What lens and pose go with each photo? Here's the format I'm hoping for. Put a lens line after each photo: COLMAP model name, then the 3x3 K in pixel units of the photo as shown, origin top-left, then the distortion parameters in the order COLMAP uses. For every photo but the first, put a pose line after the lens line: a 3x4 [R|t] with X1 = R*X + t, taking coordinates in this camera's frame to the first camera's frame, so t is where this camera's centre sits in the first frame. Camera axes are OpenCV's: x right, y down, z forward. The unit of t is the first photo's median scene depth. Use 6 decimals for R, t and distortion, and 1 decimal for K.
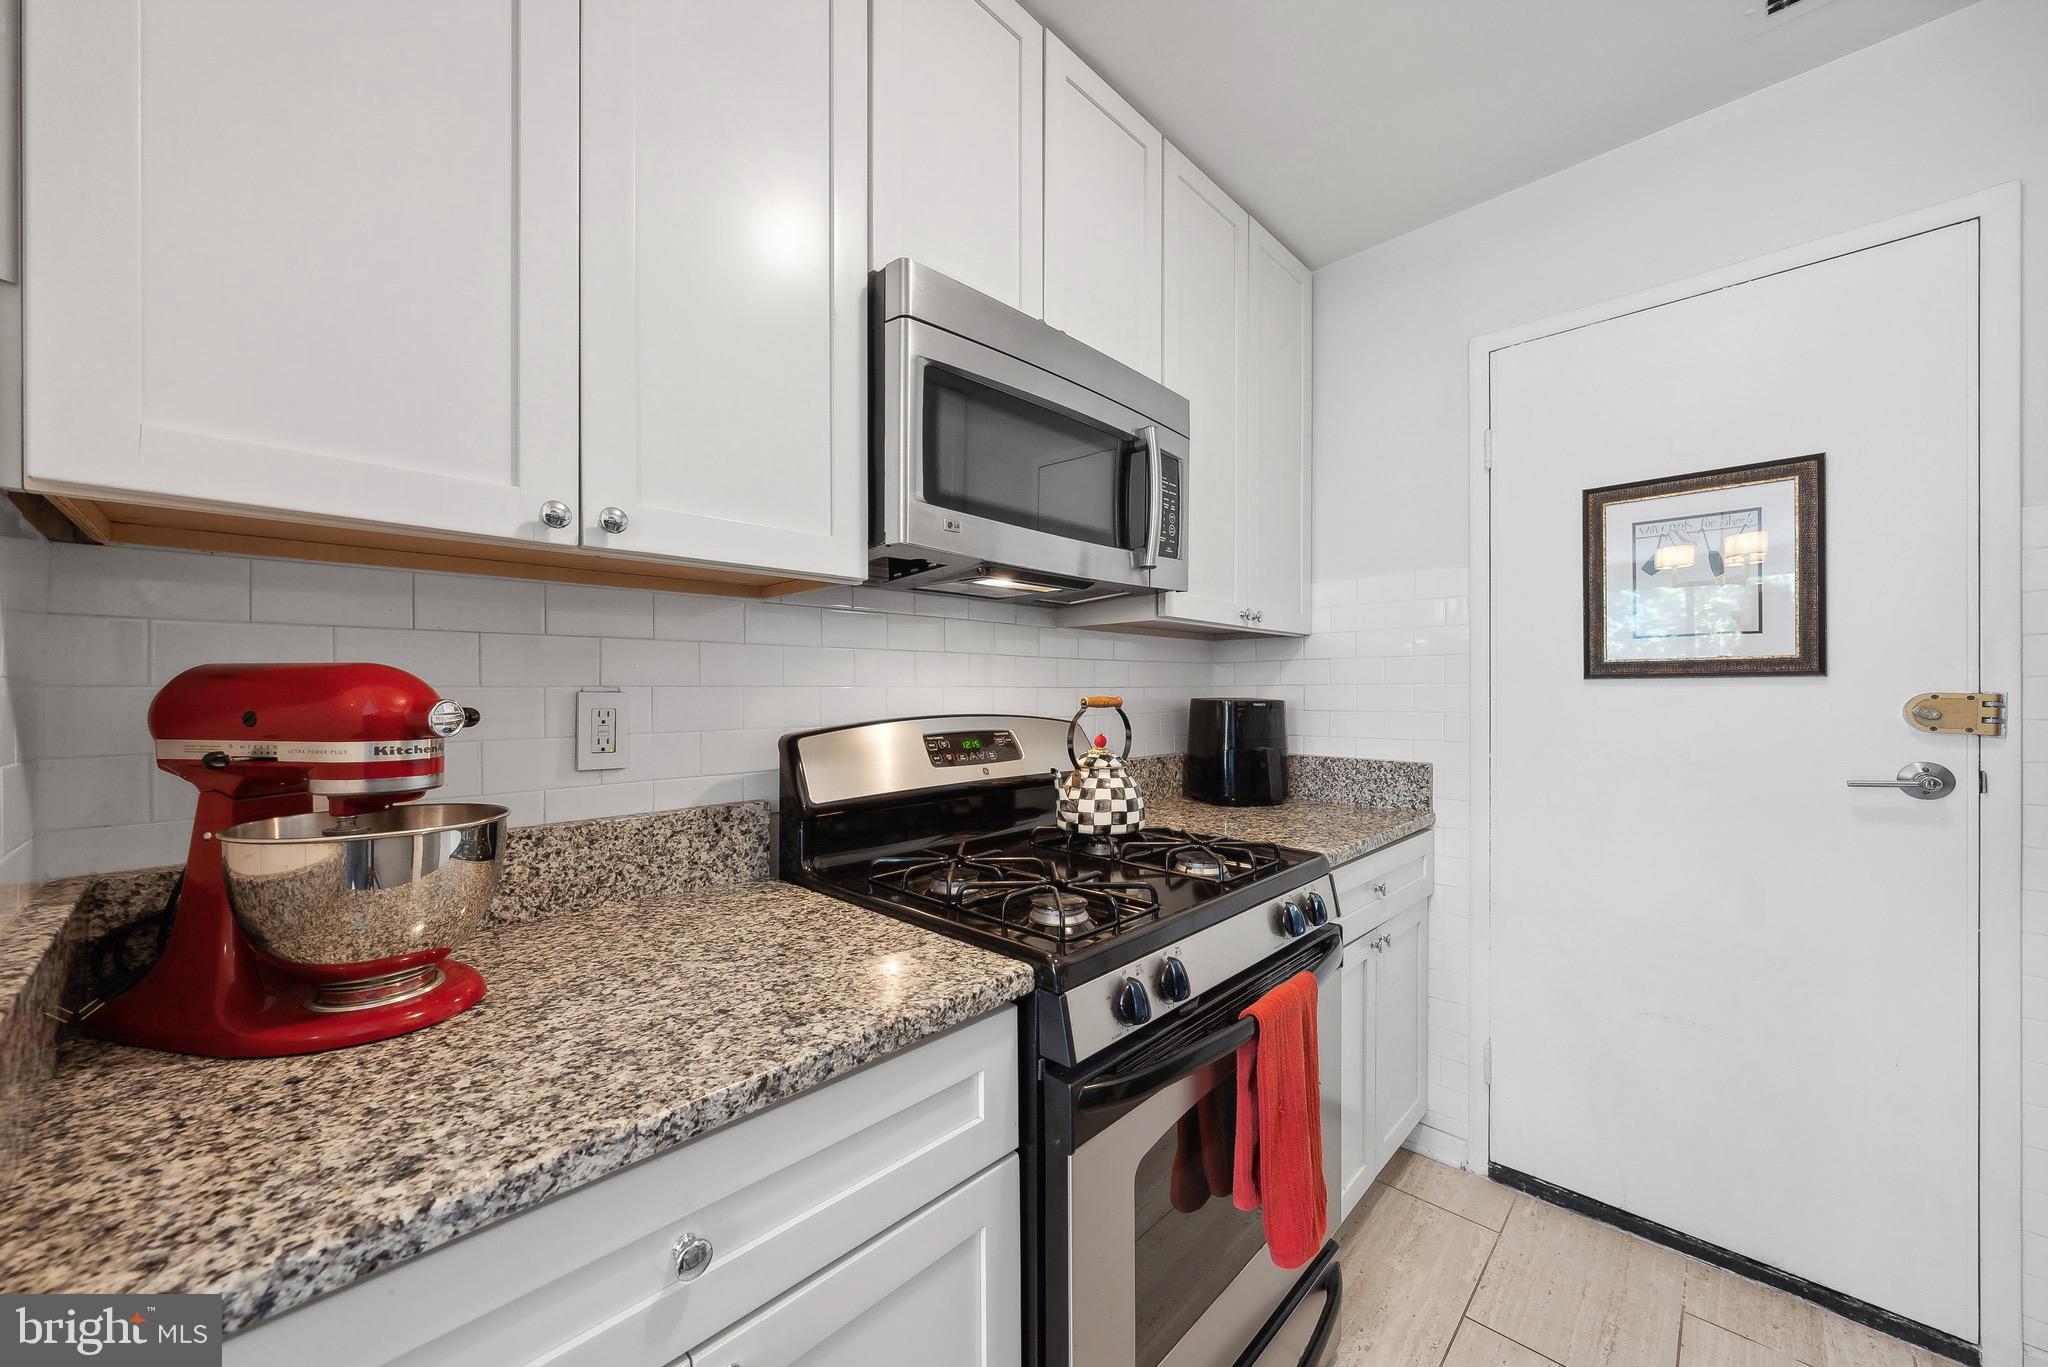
lens RADIAL K [[748.4, 0, 1020.9], [0, 748.4, 690.8], [0, 0, 1]] dist [-0.005681, 0.000234]
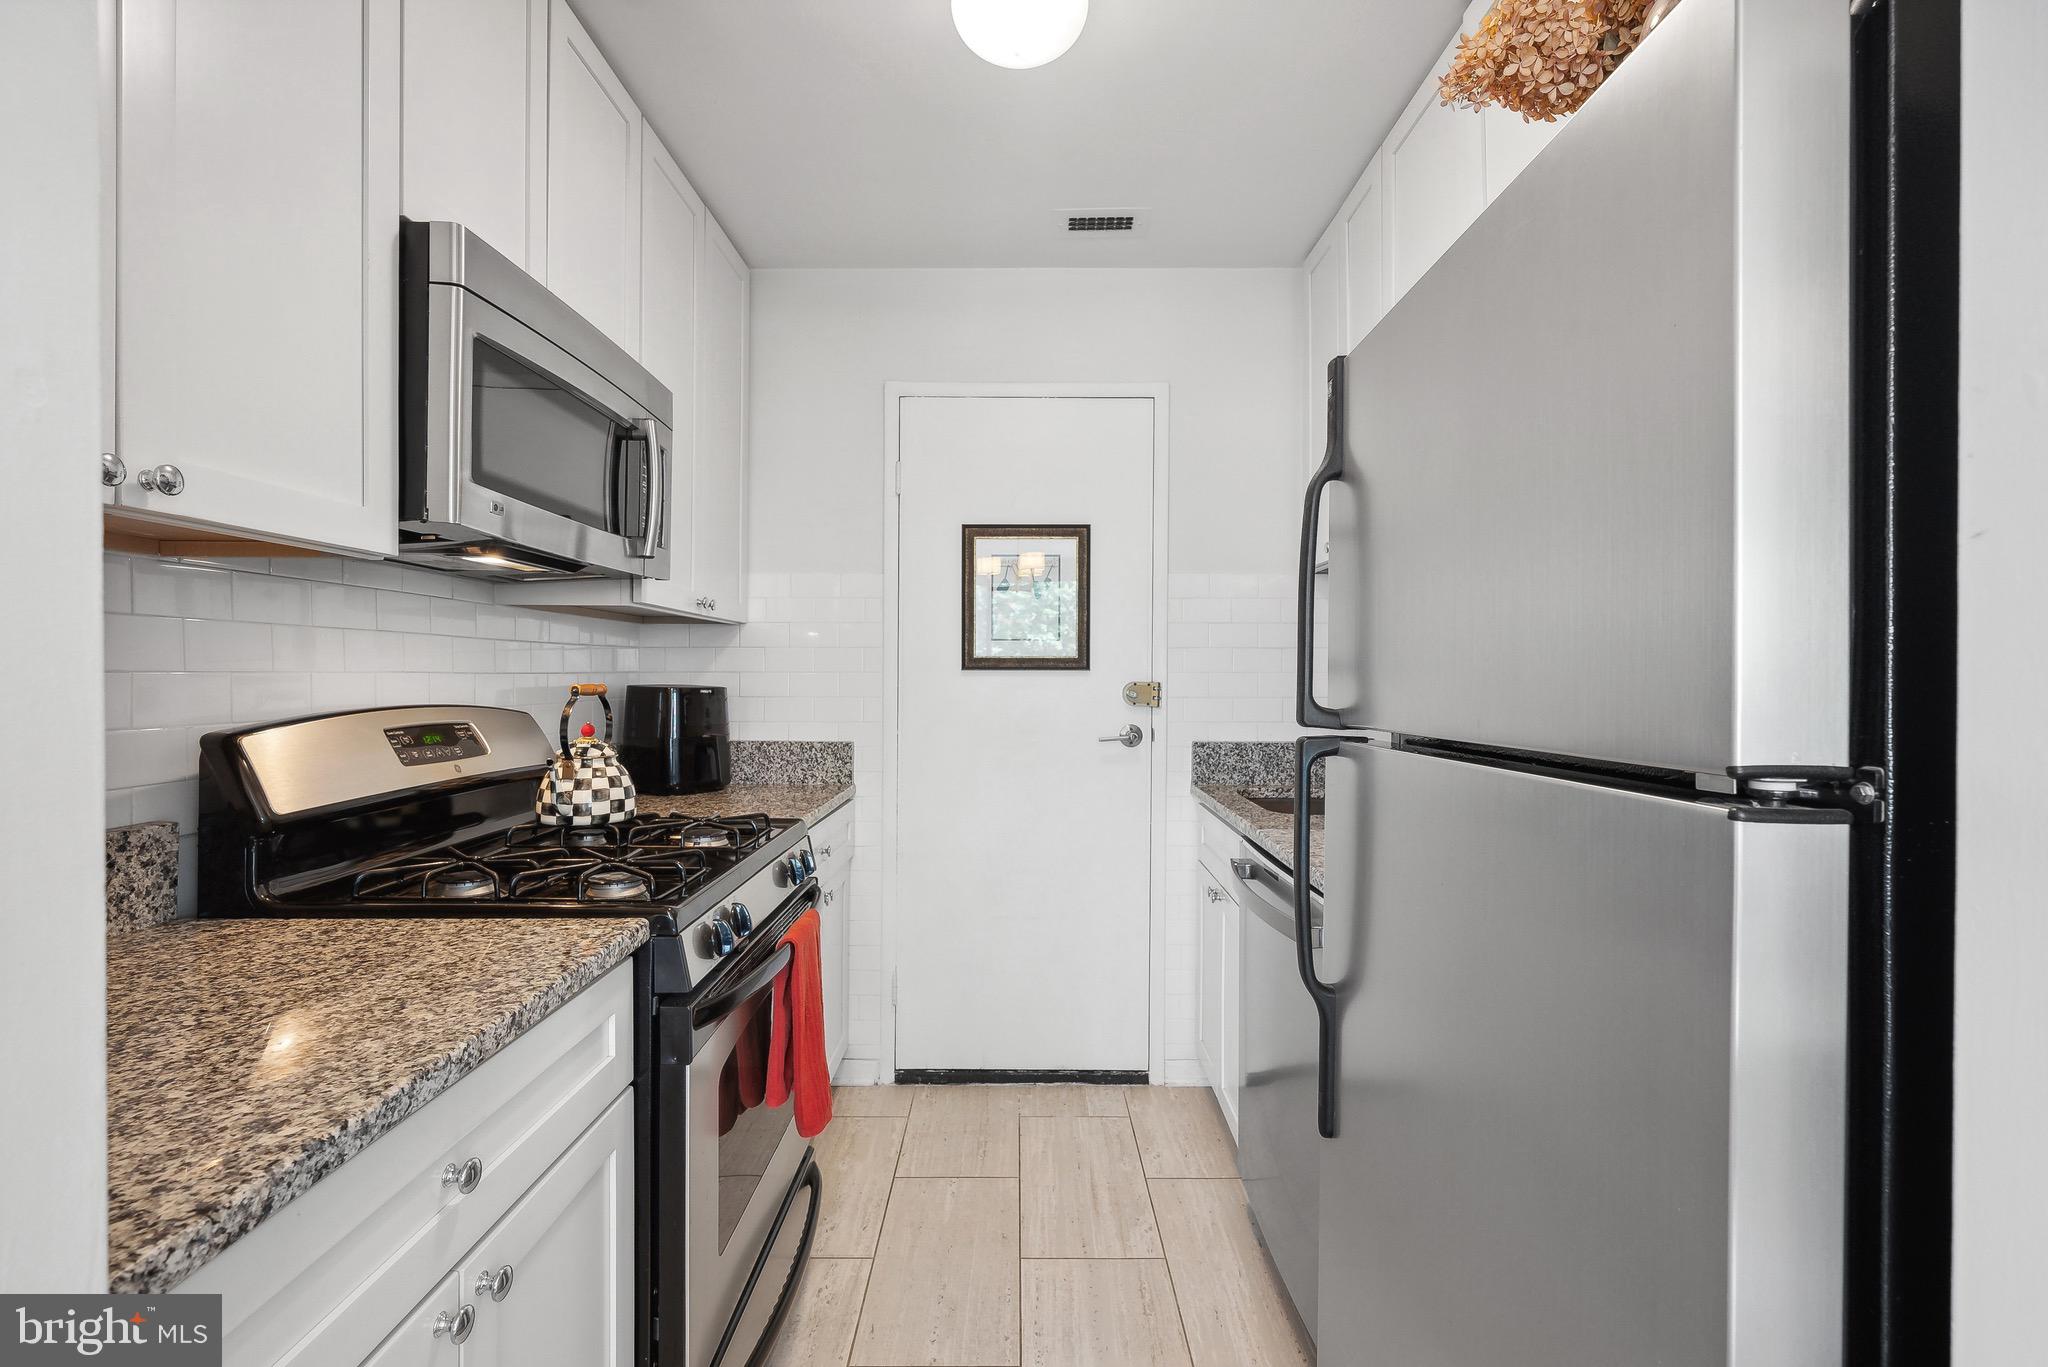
lens RADIAL K [[915.6, 0, 1024.0], [0, 915.6, 683.5], [0, 0, 1]] dist [-0.001944, 0.000079]
pose [[0.711165, -0.000332, 0.703025, -0.342359], [-0.006673, 0.999952, 0.007223, -0.005634], [-0.702993, -0.009828, 0.711129, -0.249499]]
